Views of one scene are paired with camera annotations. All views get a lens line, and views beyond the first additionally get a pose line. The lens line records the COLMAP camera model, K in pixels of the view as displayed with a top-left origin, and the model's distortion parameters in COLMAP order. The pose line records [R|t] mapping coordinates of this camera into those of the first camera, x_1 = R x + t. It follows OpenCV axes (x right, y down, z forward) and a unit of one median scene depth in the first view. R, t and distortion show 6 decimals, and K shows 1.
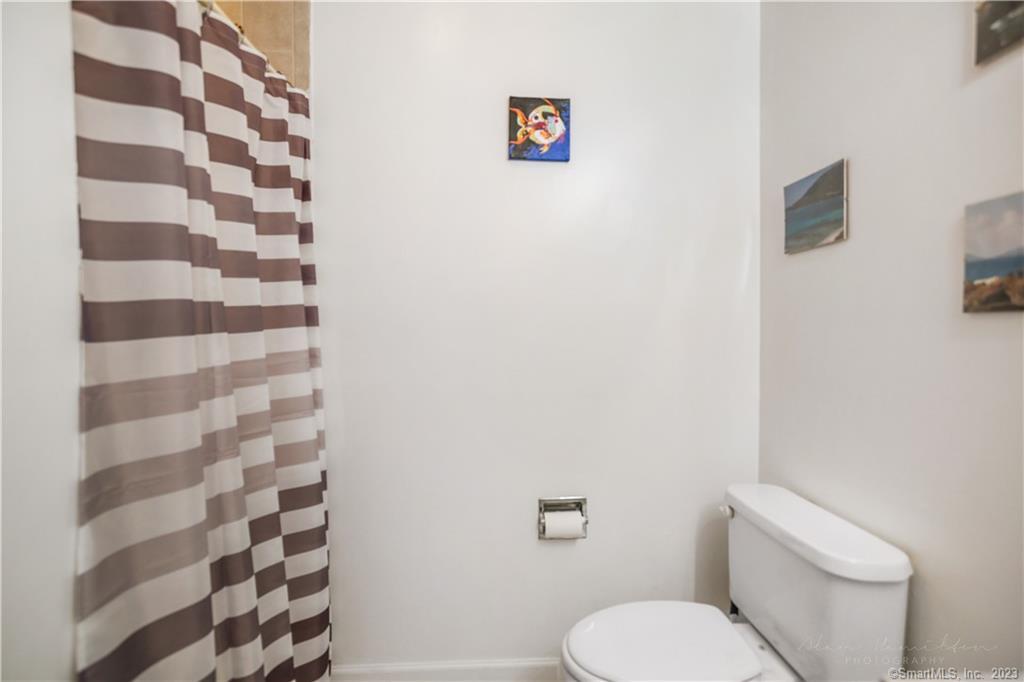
lens RADIAL K [[508.2, 0, 513.0], [0, 508.2, 336.6], [0, 0, 1]] dist [-0.061482, 0.034039]
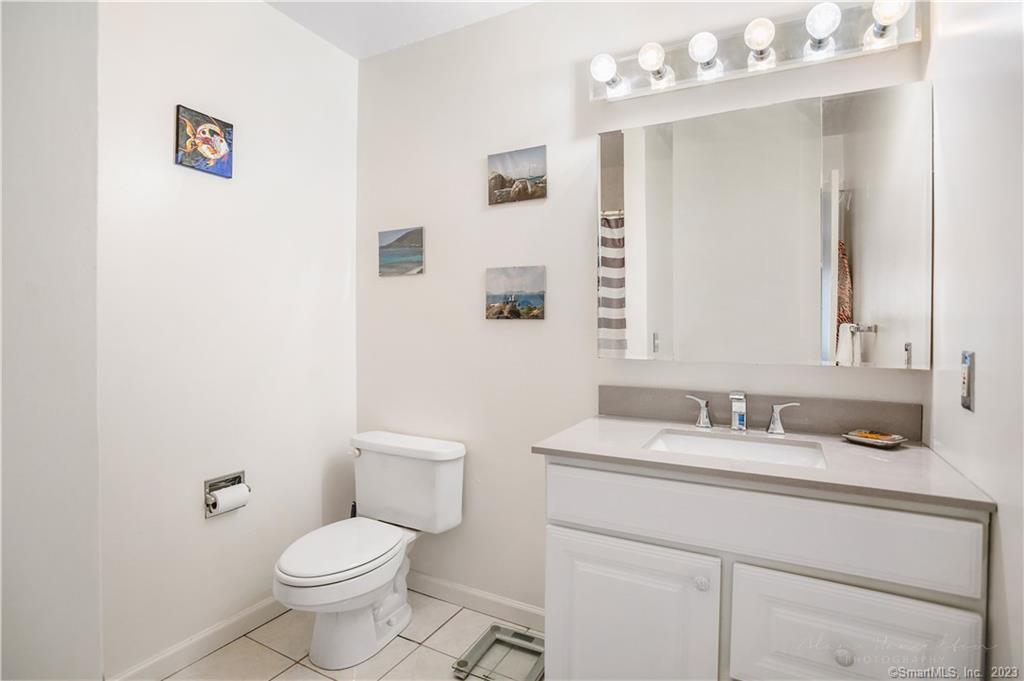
lens RADIAL K [[508.2, 0, 513.0], [0, 508.2, 336.1], [0, 0, 1]] dist [-0.061482, 0.034039]
pose [[0.522500, -0.013991, 0.852525, -0.529402], [0.007550, 0.999902, 0.011783, -0.000294], [-0.852606, 0.000280, 0.522554, -0.136430]]
